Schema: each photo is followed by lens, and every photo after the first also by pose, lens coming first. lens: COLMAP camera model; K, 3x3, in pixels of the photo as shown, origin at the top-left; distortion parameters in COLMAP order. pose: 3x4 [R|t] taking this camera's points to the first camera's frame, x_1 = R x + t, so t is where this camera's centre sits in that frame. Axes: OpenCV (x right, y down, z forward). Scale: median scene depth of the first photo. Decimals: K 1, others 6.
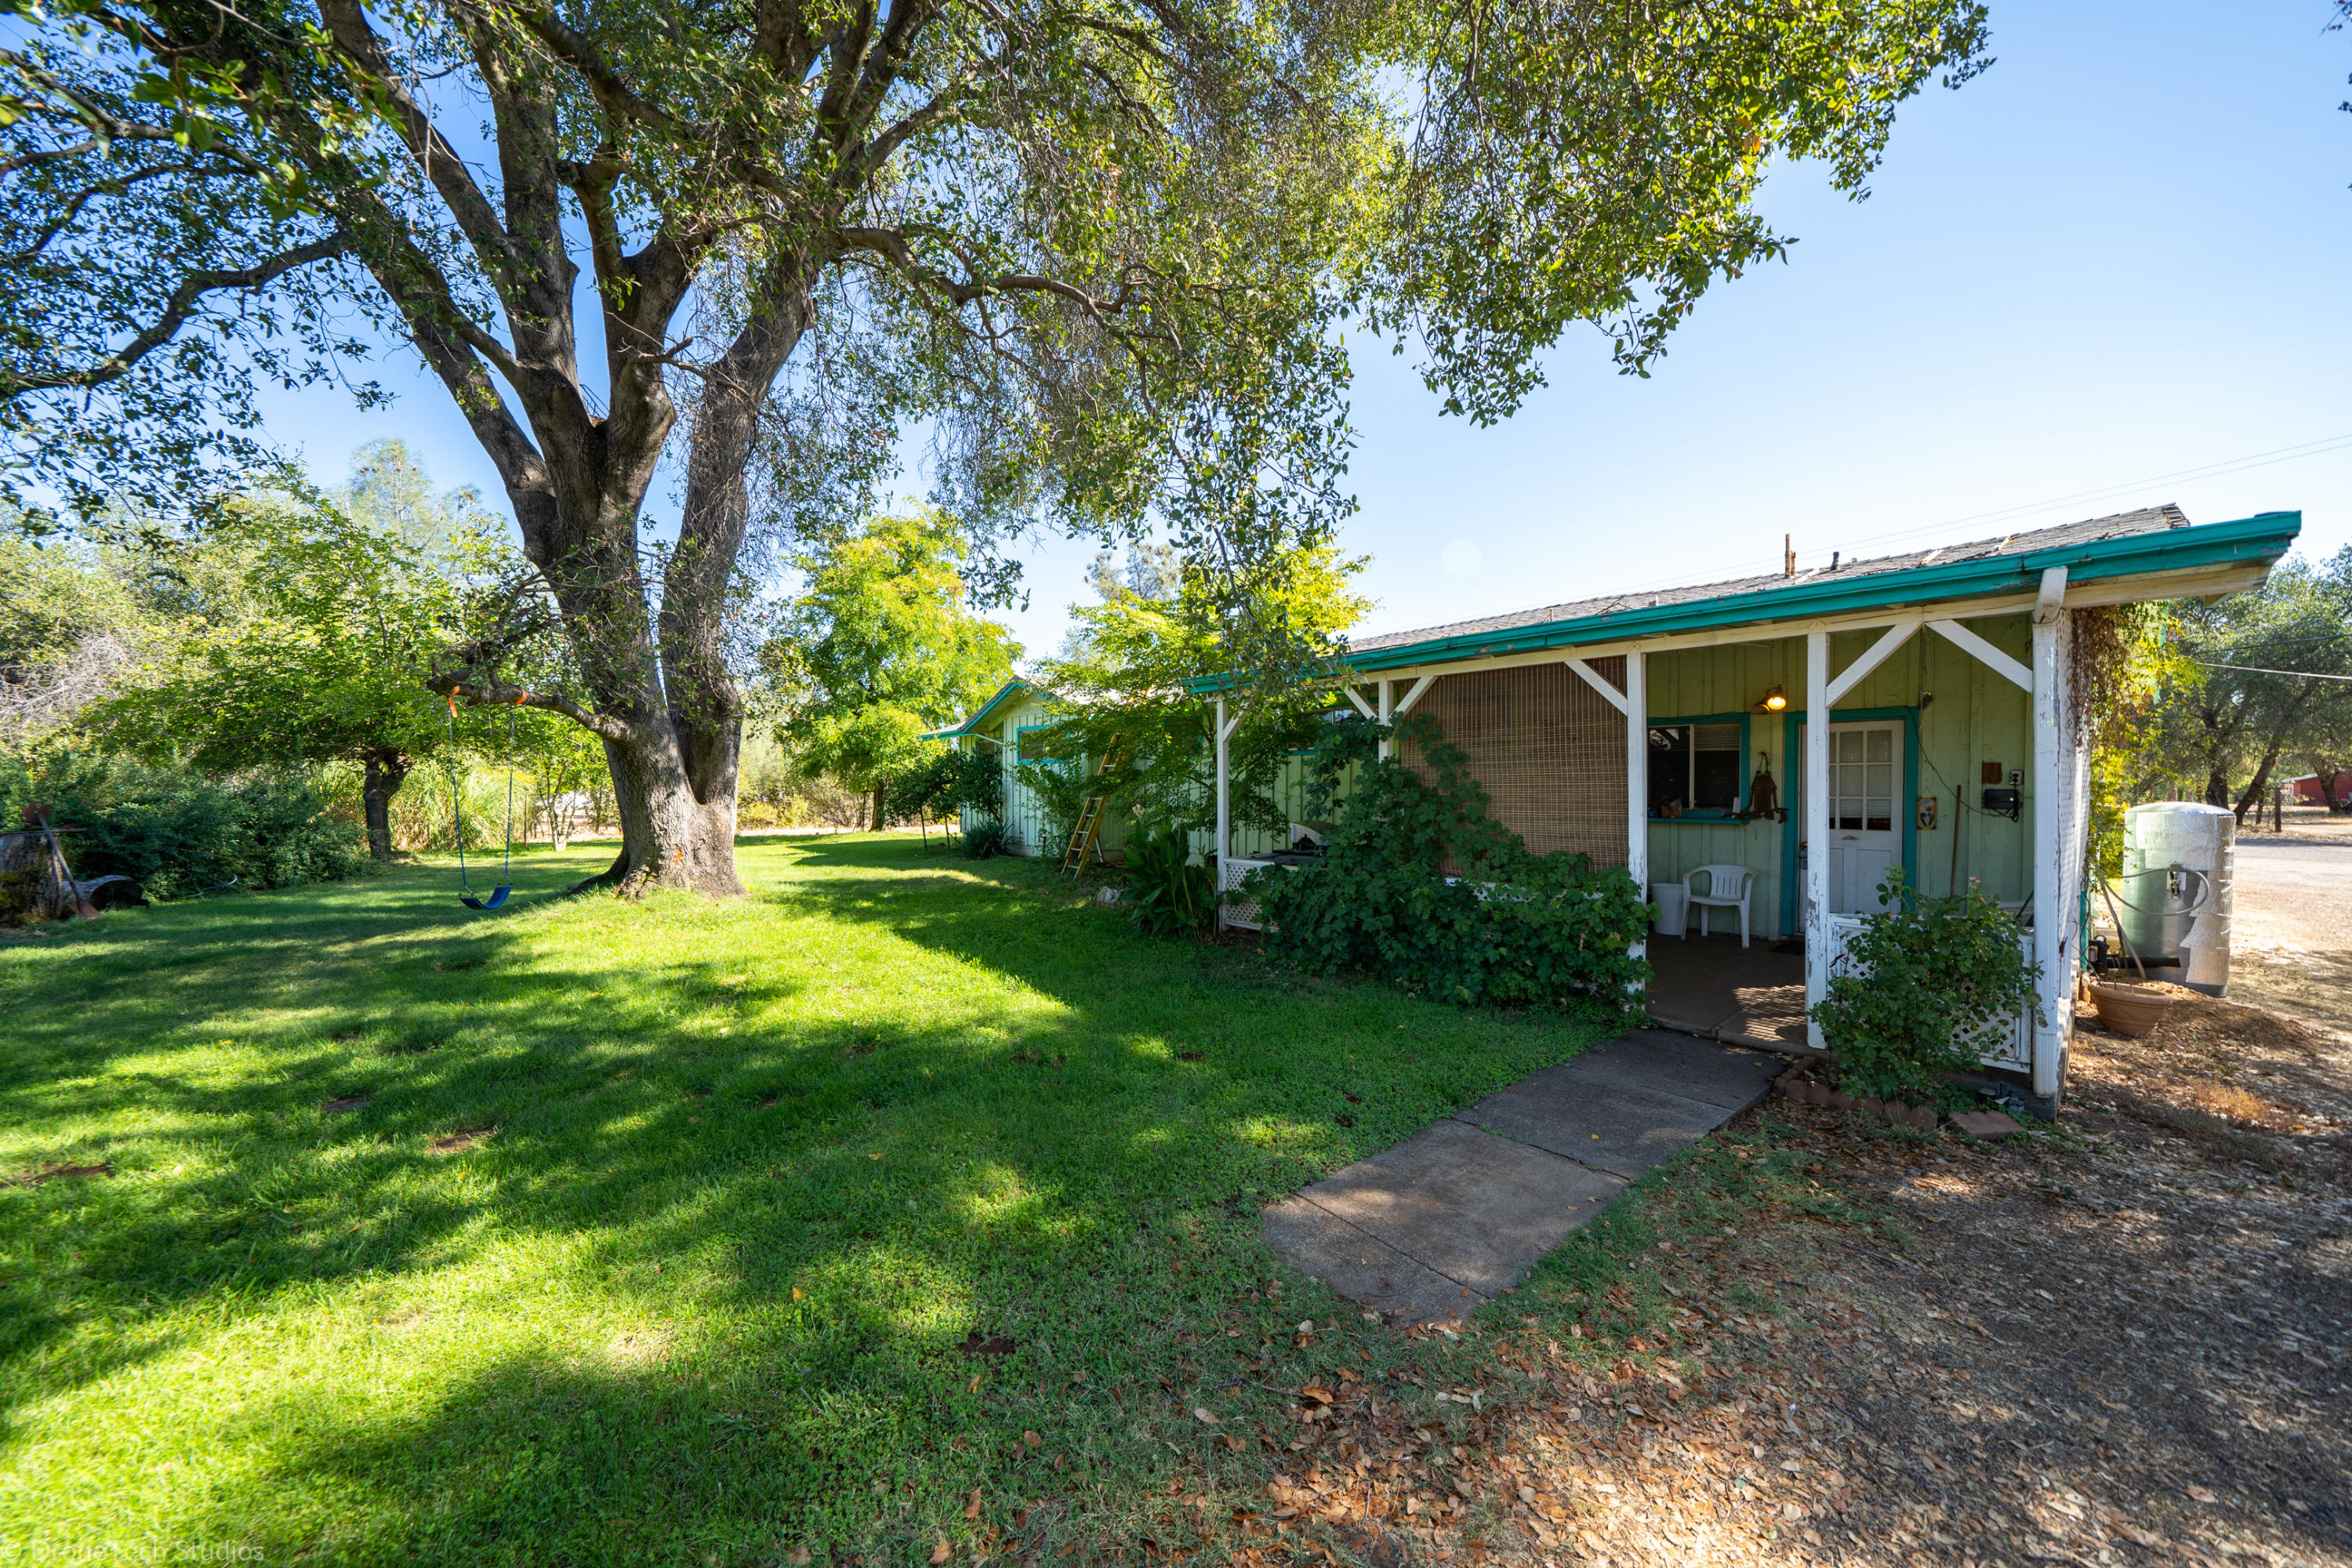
lens RADIAL K [[842.2, 0, 1173.0], [0, 842.2, 788.3], [0, 0, 1]] dist [-0.024296, 0.001995]
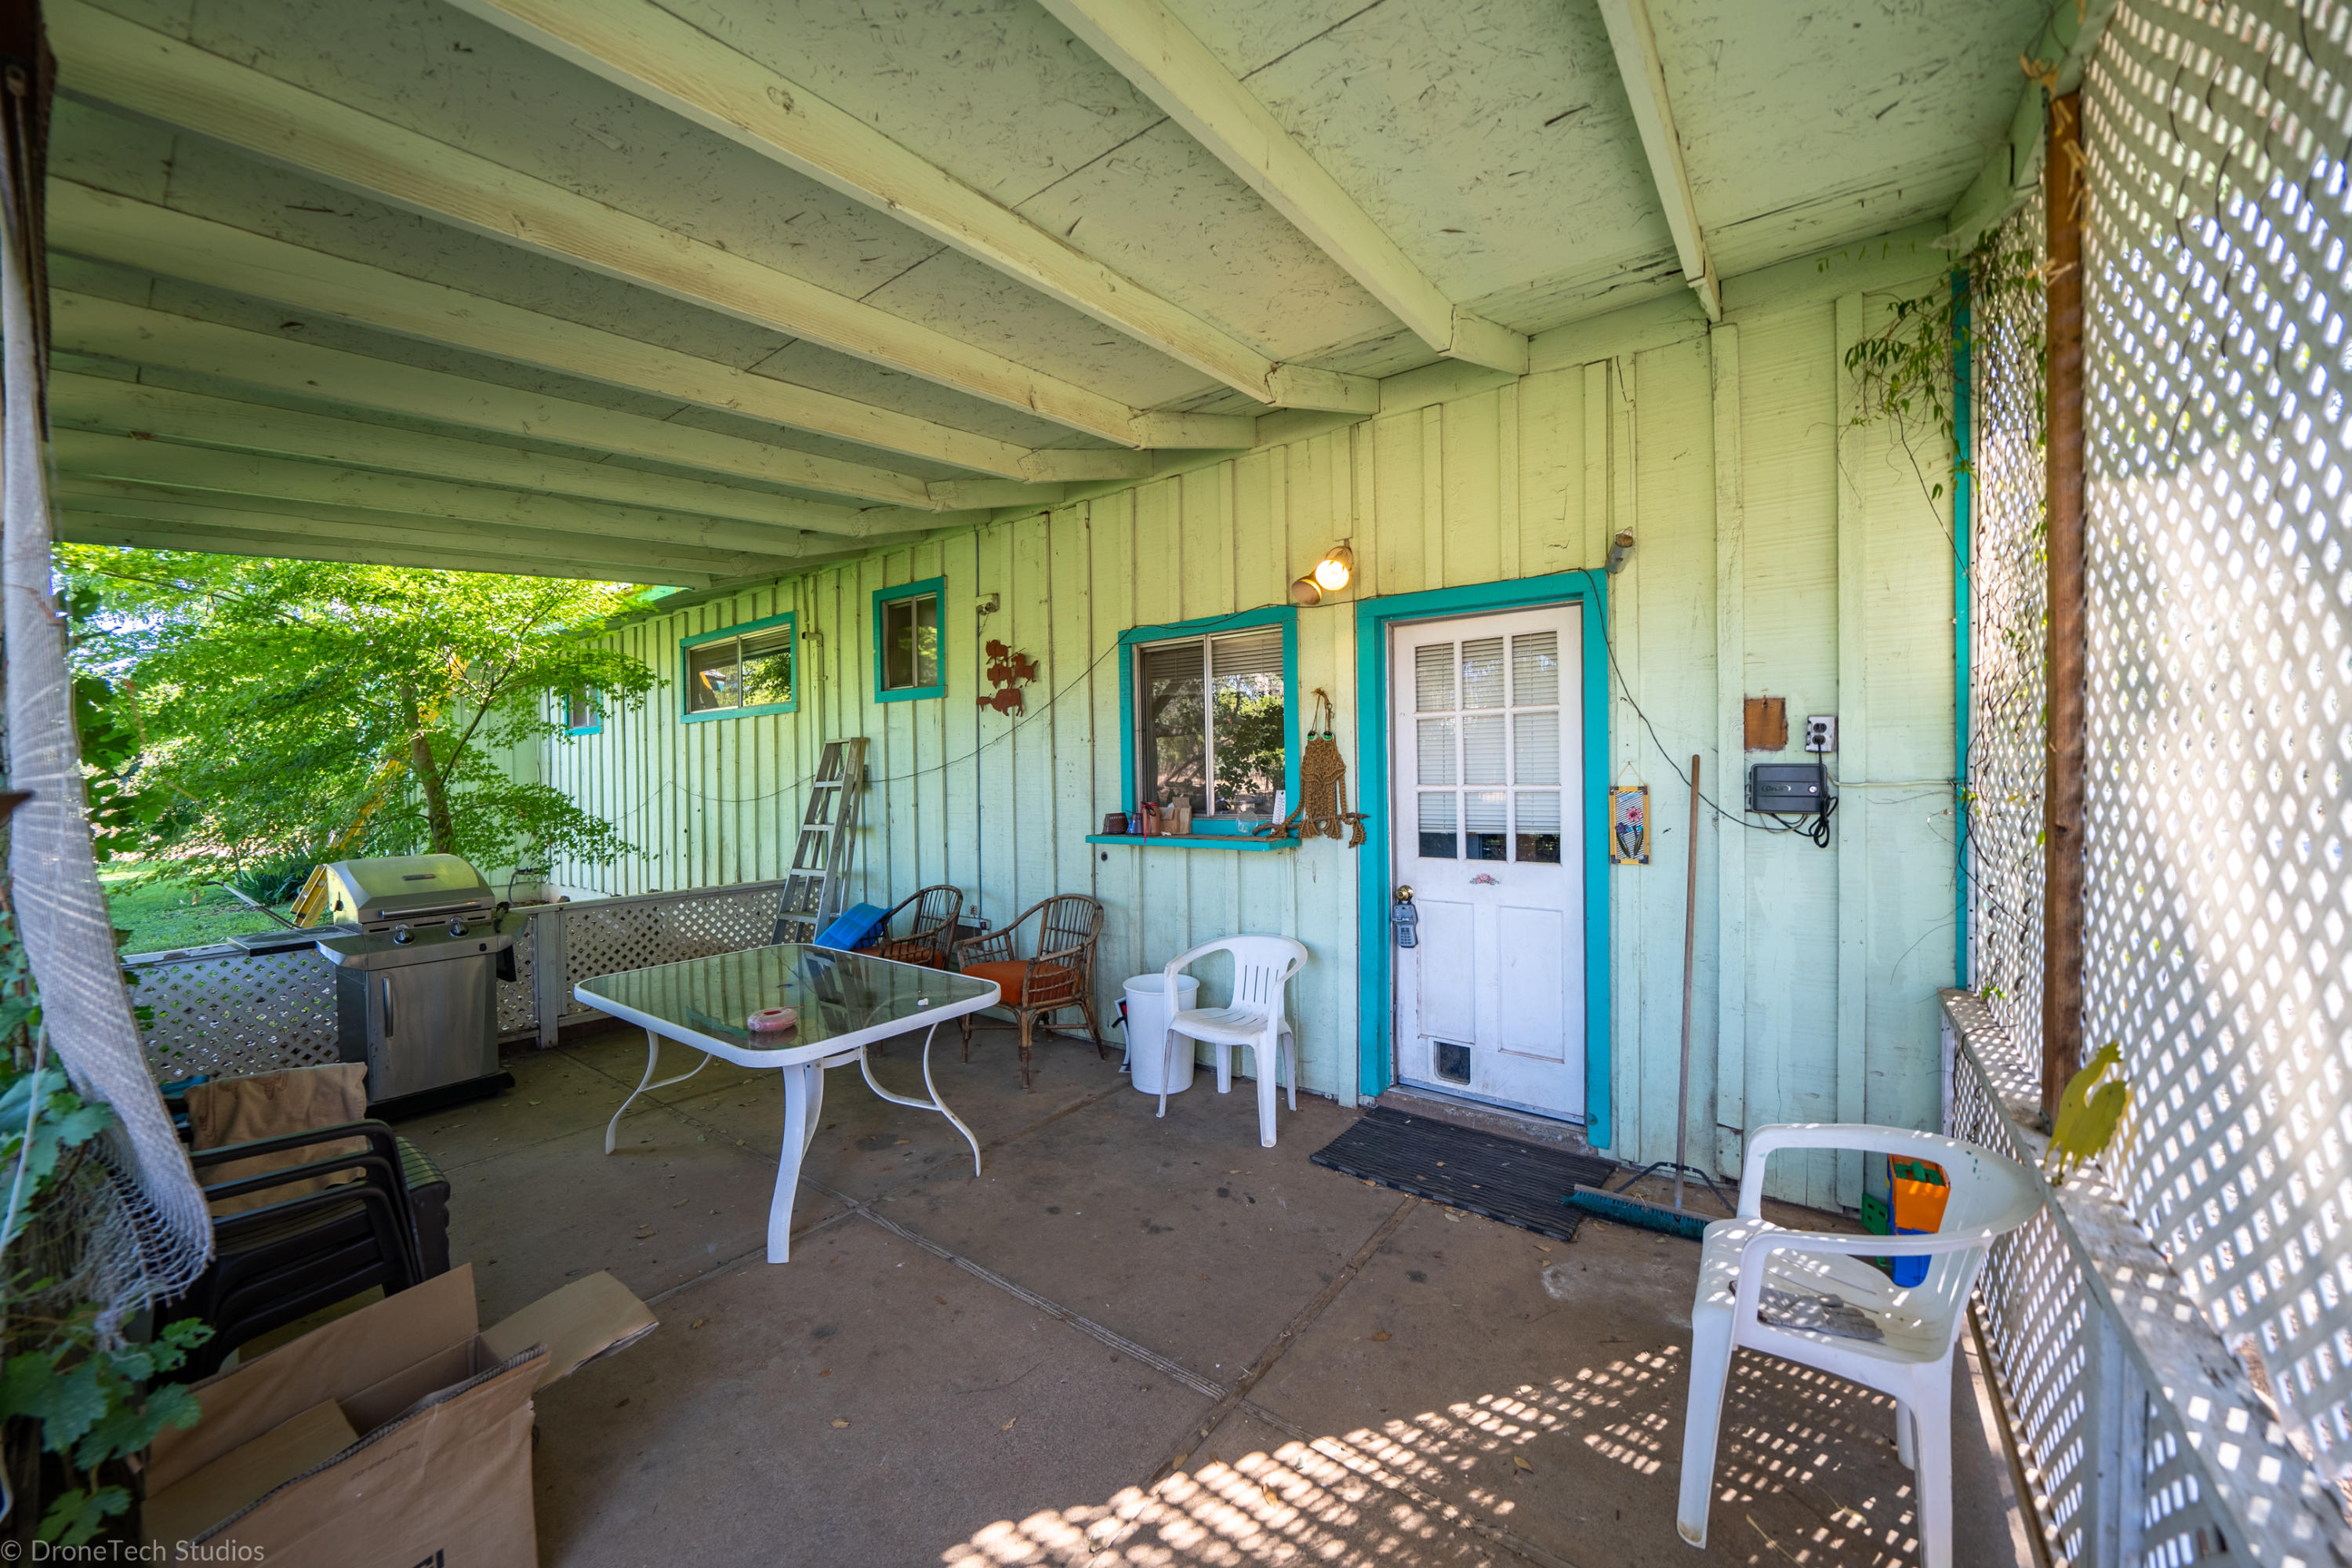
lens RADIAL K [[842.2, 0, 1186.6], [0, 842.2, 775.2], [0, 0, 1]] dist [-0.024296, 0.001995]
pose [[0.975711, -0.012419, 0.218709, 0.579822], [0.013345, 0.999907, -0.002757, 0.003427], [-0.218654, 0.005608, 0.975786, 0.613120]]
